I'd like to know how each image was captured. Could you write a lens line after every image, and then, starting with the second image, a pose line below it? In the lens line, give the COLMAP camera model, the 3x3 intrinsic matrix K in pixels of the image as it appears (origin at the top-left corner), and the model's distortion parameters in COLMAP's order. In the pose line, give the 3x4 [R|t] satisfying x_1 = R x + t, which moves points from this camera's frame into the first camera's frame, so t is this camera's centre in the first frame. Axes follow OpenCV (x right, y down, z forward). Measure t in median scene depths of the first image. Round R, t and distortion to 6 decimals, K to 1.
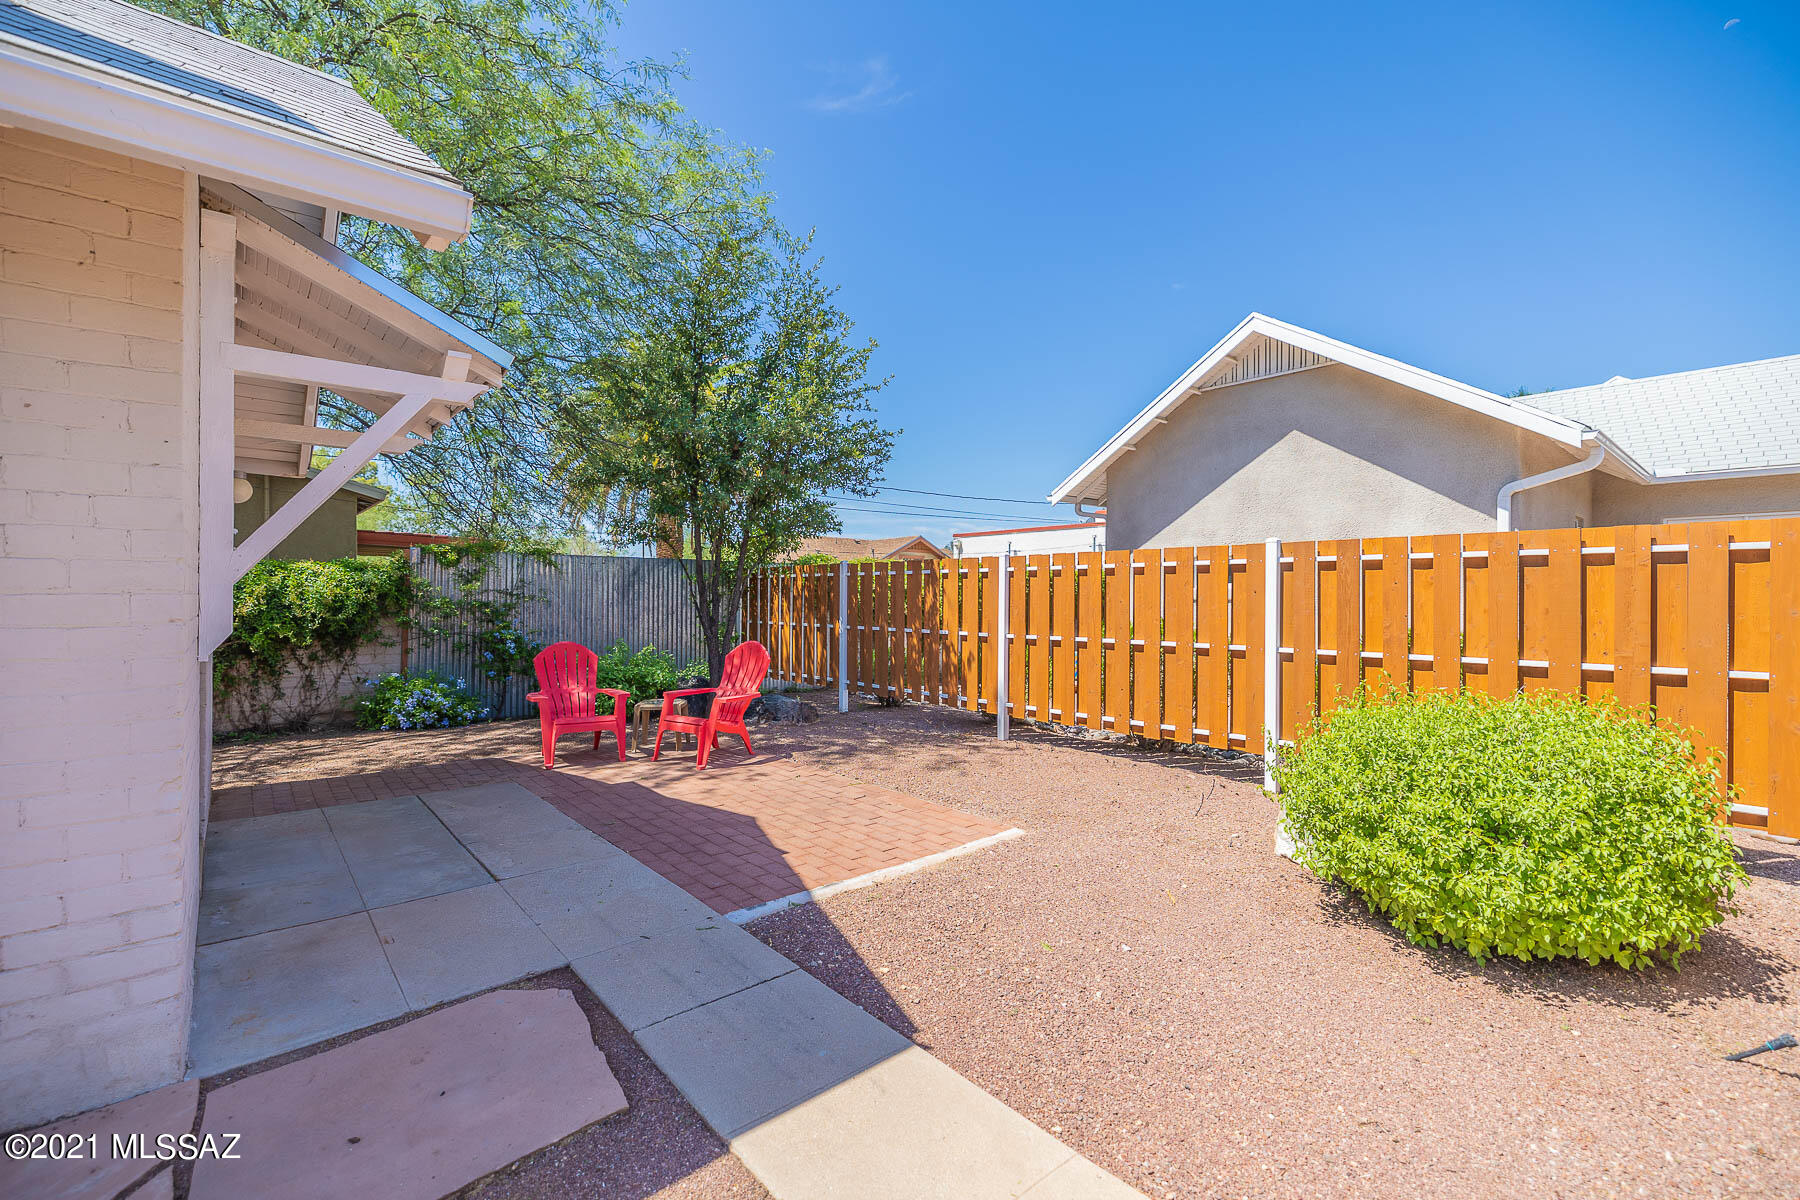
lens RADIAL K [[771.3, 0, 904.5], [0, 771.3, 606.7], [0, 0, 1]] dist [0.003468, -0.001619]
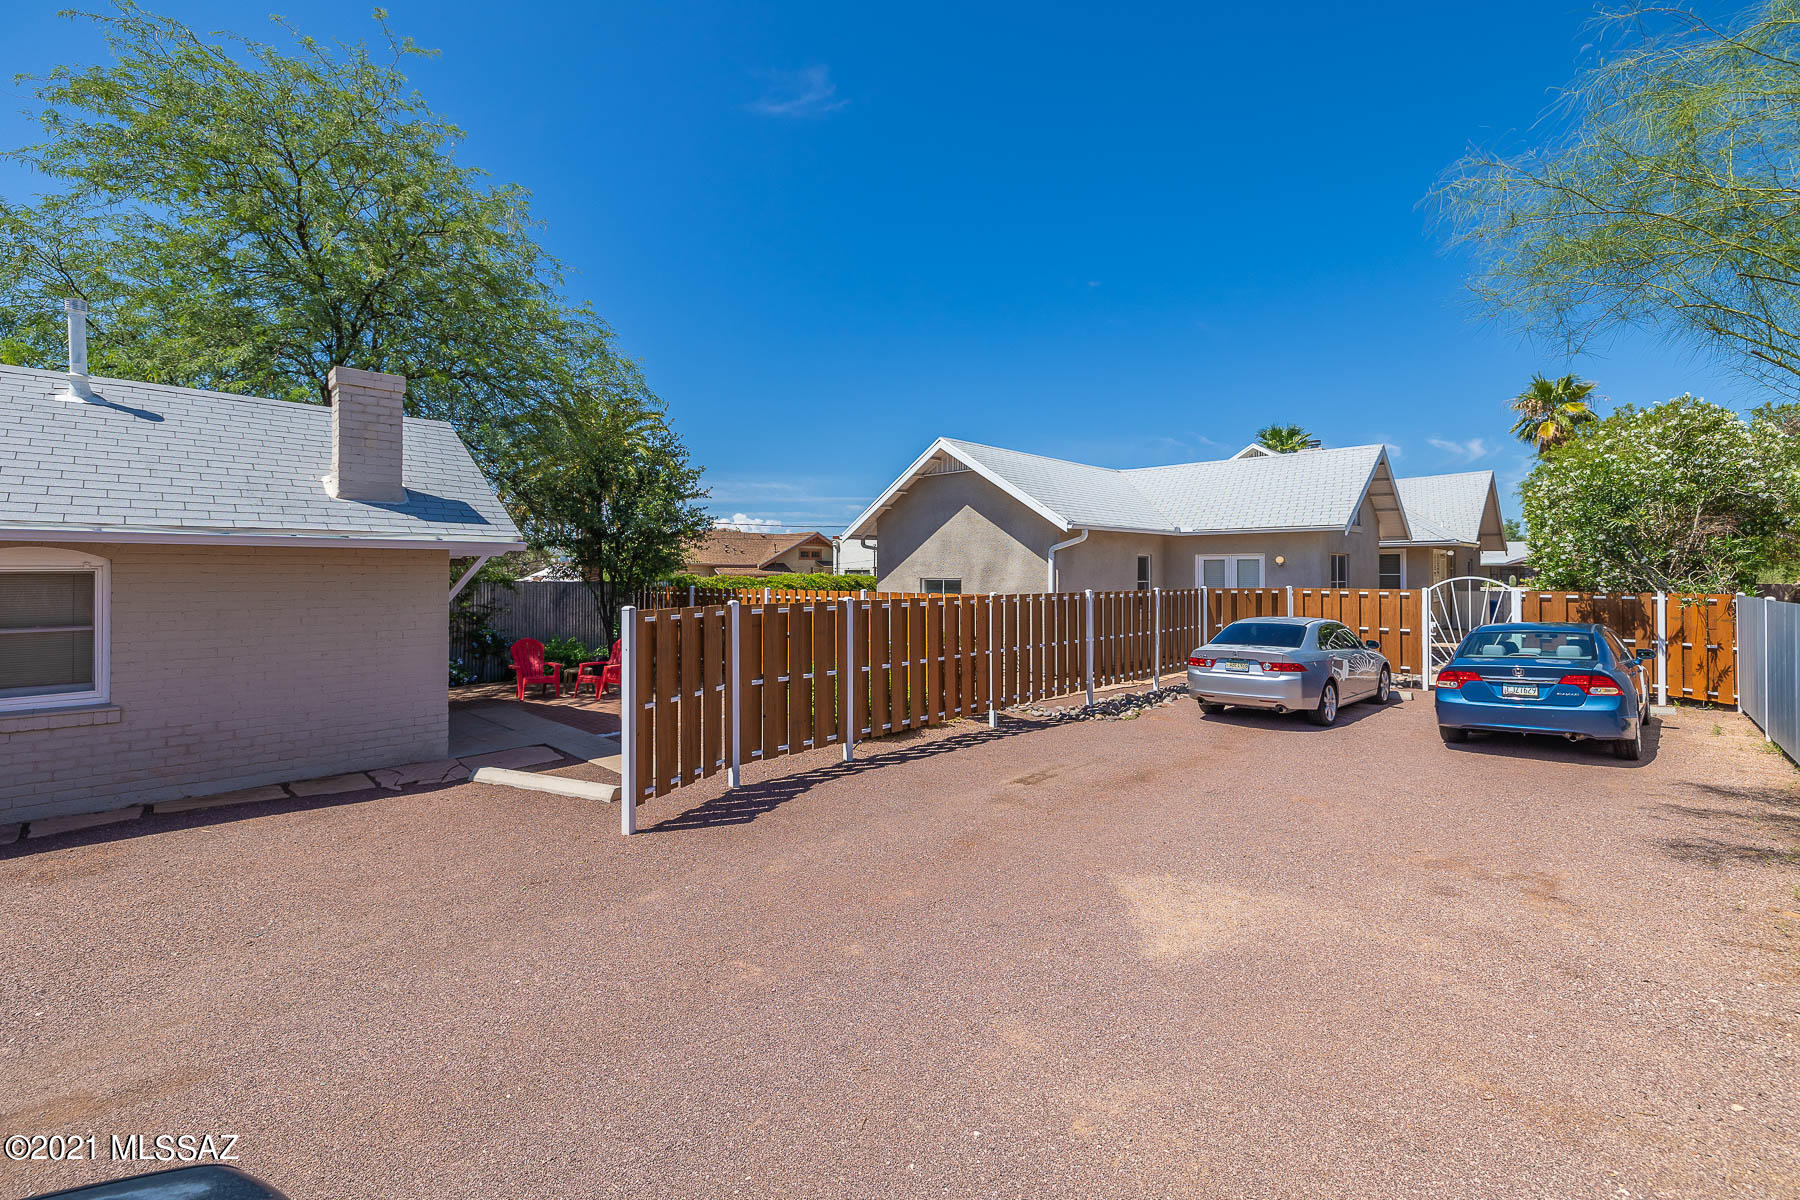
lens RADIAL K [[771.3, 0, 904.5], [0, 771.3, 568.3], [0, 0, 1]] dist [0.003468, -0.001619]
pose [[0.996614, -0.003653, 0.082138, 0.274179], [0.005421, 0.999758, -0.021317, -0.066105], [-0.082040, 0.021690, 0.996393, -0.804550]]
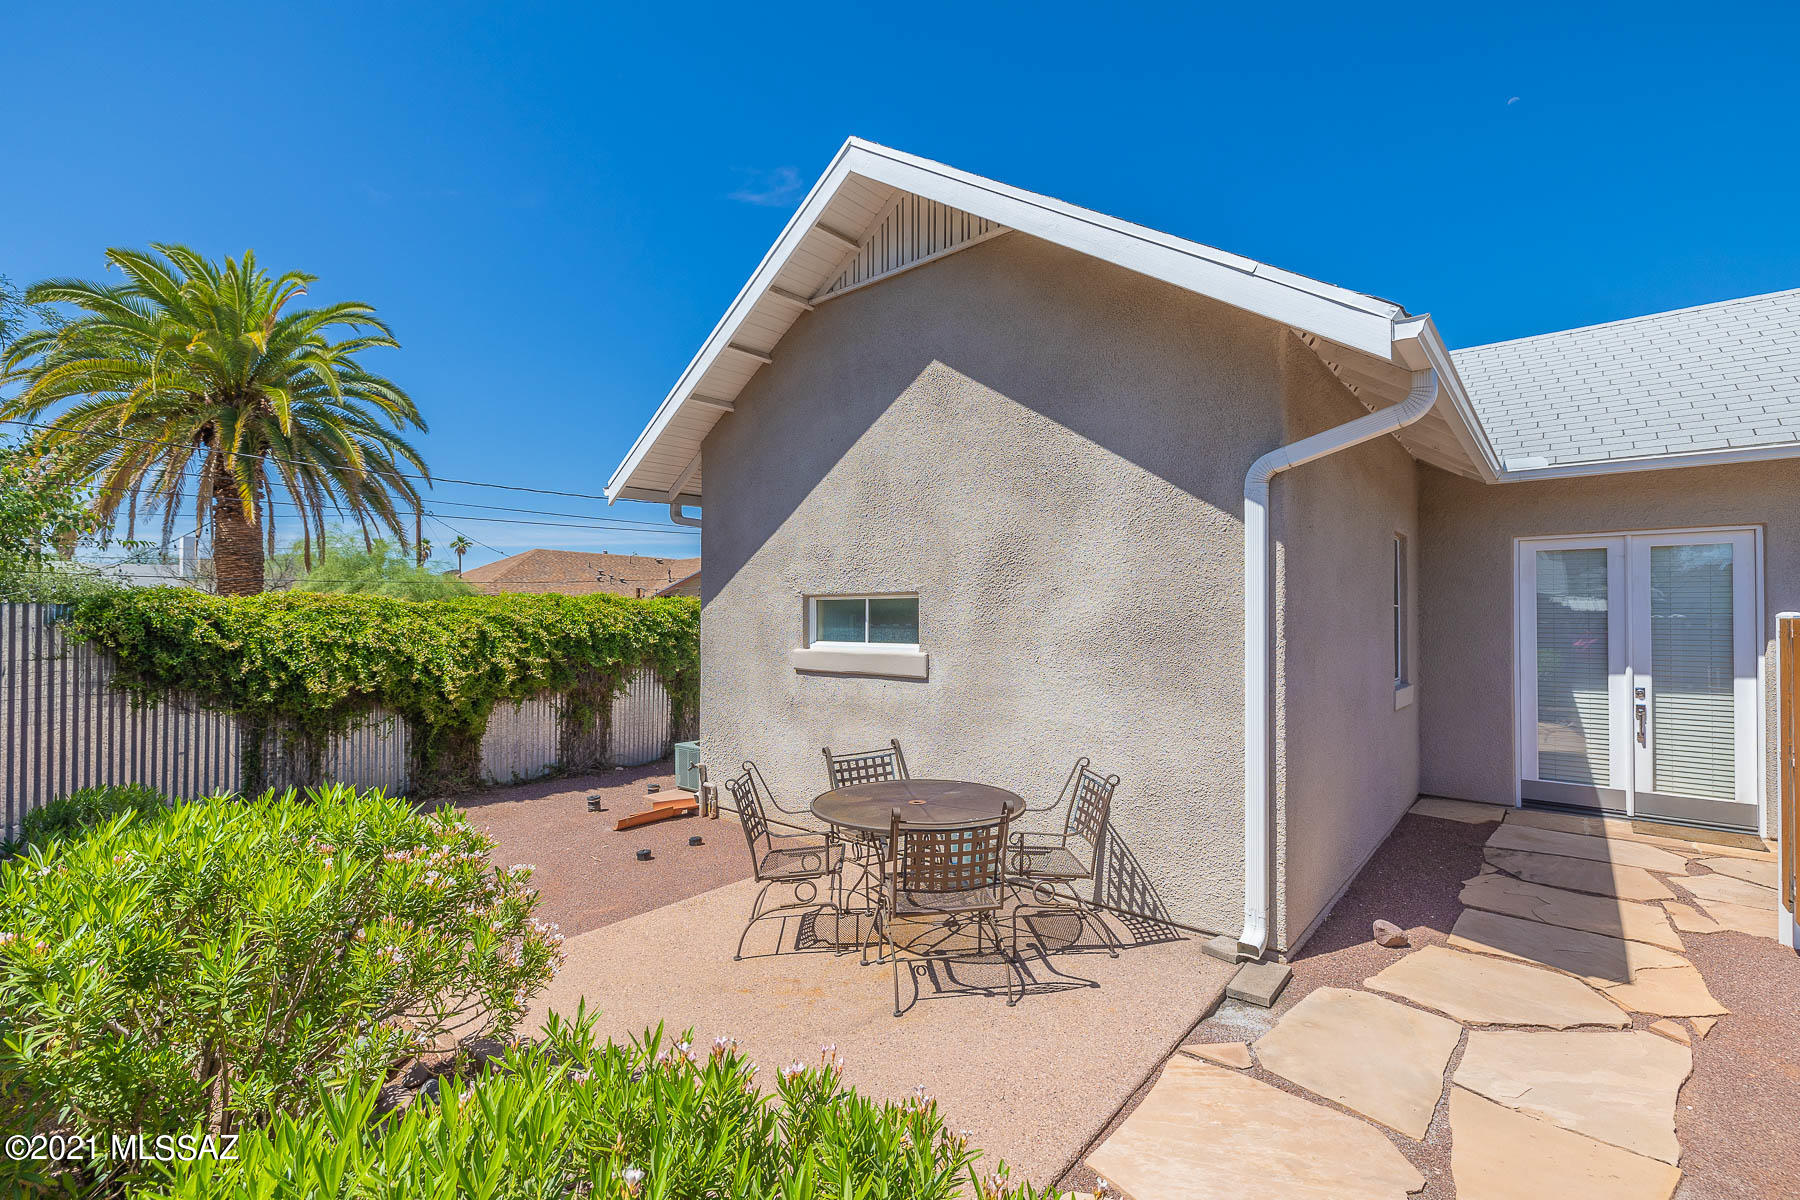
lens RADIAL K [[771.3, 0, 924.8], [0, 771.3, 621.5], [0, 0, 1]] dist [0.003468, -0.001619]
pose [[0.987859, -0.004286, 0.155297, 0.492976], [0.006048, 0.999923, -0.010878, -0.047959], [-0.155238, 0.011686, 0.987808, 0.552660]]
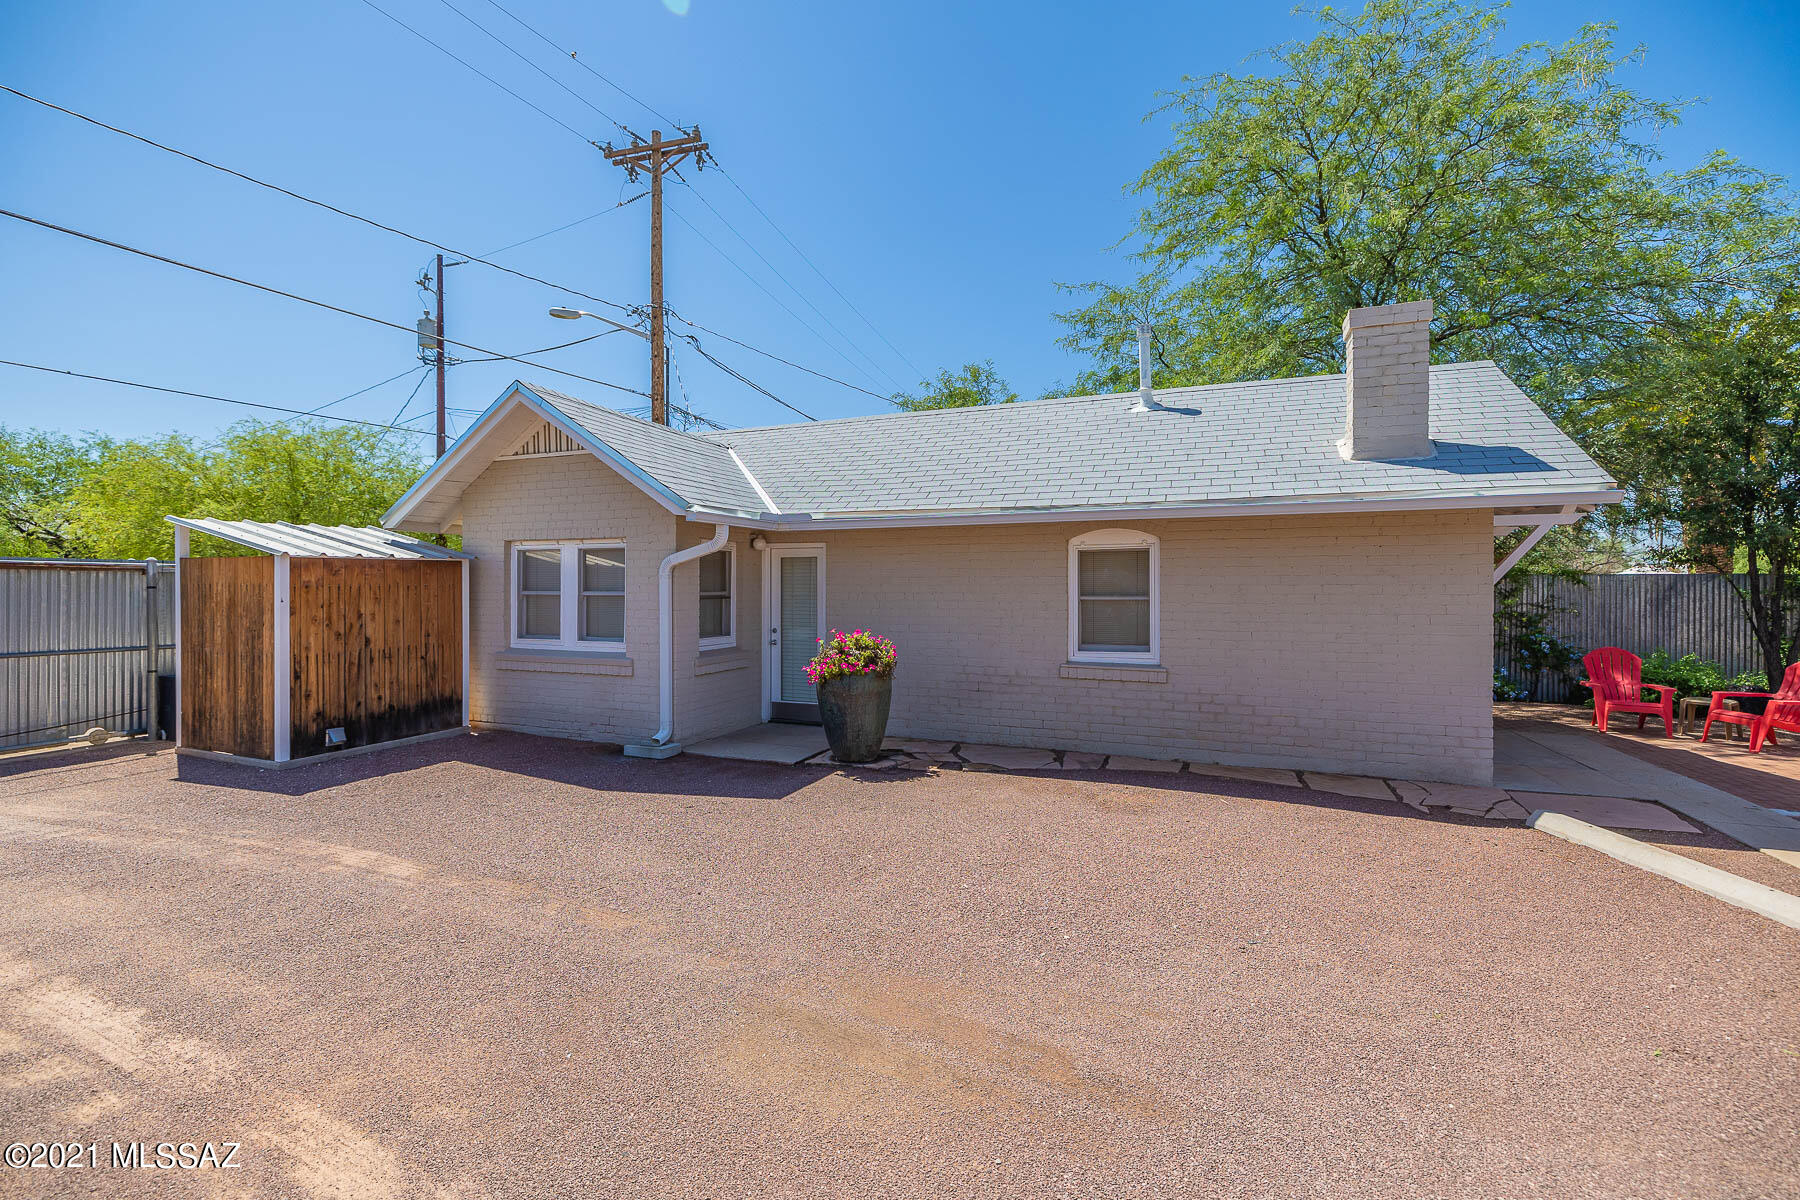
lens RADIAL K [[771.3, 0, 873.6], [0, 771.3, 588.6], [0, 0, 1]] dist [0.003468, -0.001619]
pose [[0.436809, -0.003754, -0.899546, 0.180383], [-0.010481, 0.999902, -0.009262, -0.024996], [0.899493, 0.013474, 0.436727, -0.628338]]
